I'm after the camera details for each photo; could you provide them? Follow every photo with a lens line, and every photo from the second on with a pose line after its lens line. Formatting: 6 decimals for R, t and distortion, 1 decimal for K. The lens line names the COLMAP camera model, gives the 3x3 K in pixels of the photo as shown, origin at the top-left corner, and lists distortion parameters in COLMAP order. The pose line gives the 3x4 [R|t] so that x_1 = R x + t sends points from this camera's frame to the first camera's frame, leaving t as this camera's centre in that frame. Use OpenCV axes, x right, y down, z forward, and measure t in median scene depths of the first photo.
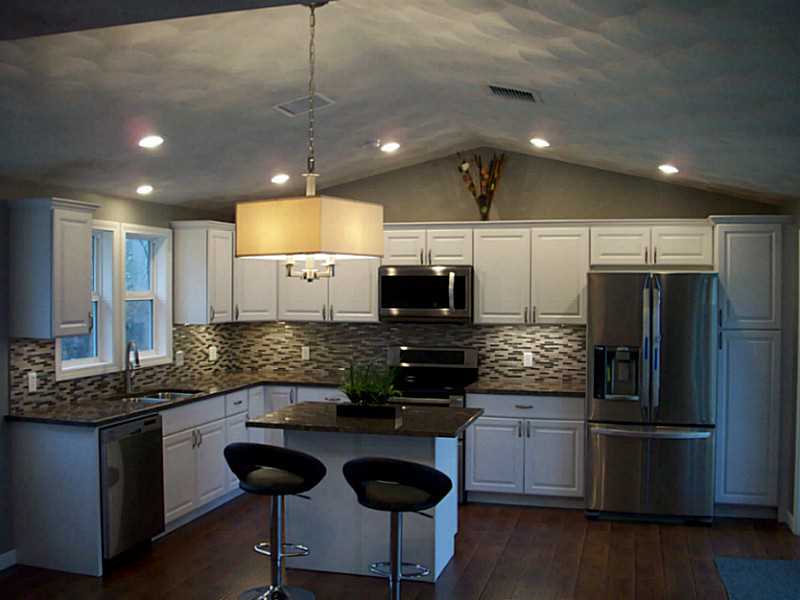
lens RADIAL K [[836.5, 0, 400.9], [0, 836.5, 304.1], [0, 0, 1]] dist [-0.012913, 0.000000]
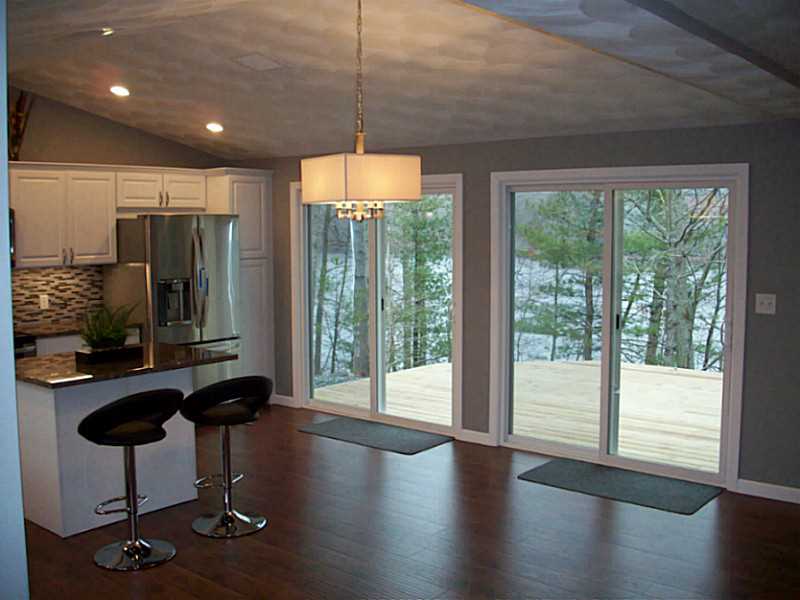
lens RADIAL K [[836.5, 0, 402.3], [0, 836.5, 296.5], [0, 0, 1]] dist [-0.012913, 0.000000]
pose [[0.508202, -0.085911, 0.856942, -0.486923], [0.033972, 0.996237, 0.079730, -0.005429], [-0.860568, -0.011407, 0.509208, 0.124897]]
